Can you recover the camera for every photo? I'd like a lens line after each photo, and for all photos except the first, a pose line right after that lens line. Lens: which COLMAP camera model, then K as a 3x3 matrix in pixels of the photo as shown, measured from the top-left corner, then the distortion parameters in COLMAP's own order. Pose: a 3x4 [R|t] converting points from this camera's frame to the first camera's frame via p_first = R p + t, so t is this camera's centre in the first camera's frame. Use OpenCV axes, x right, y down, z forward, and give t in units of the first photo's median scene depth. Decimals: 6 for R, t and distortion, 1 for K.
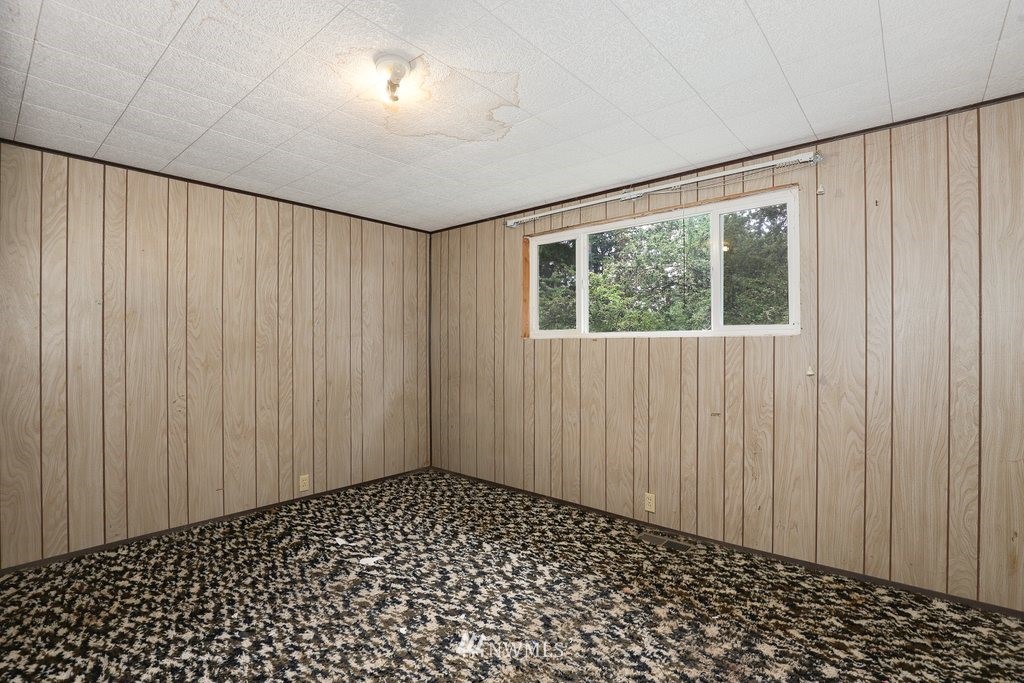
lens RADIAL K [[475.3, 0, 511.6], [0, 475.3, 342.3], [0, 0, 1]] dist [-0.025771, 0.000530]
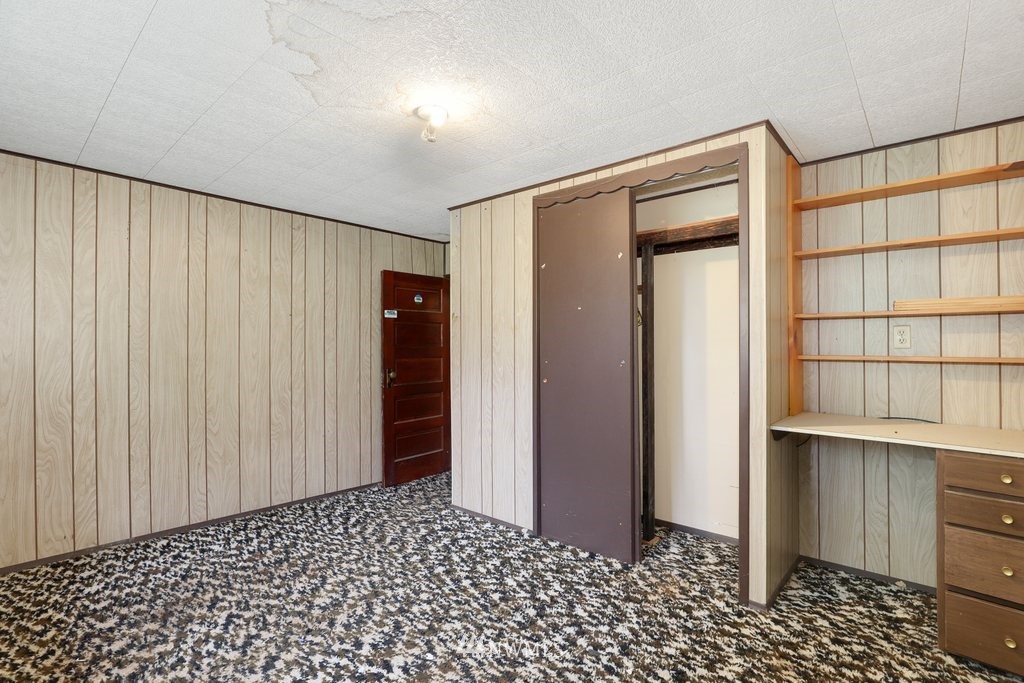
lens RADIAL K [[475.3, 0, 511.7], [0, 475.3, 344.3], [0, 0, 1]] dist [-0.025771, 0.000530]
pose [[-0.999882, 0.006198, 0.014083, -0.425749], [0.006173, 0.999979, -0.001875, -0.006768], [-0.014094, -0.001788, -0.999899, 2.001617]]
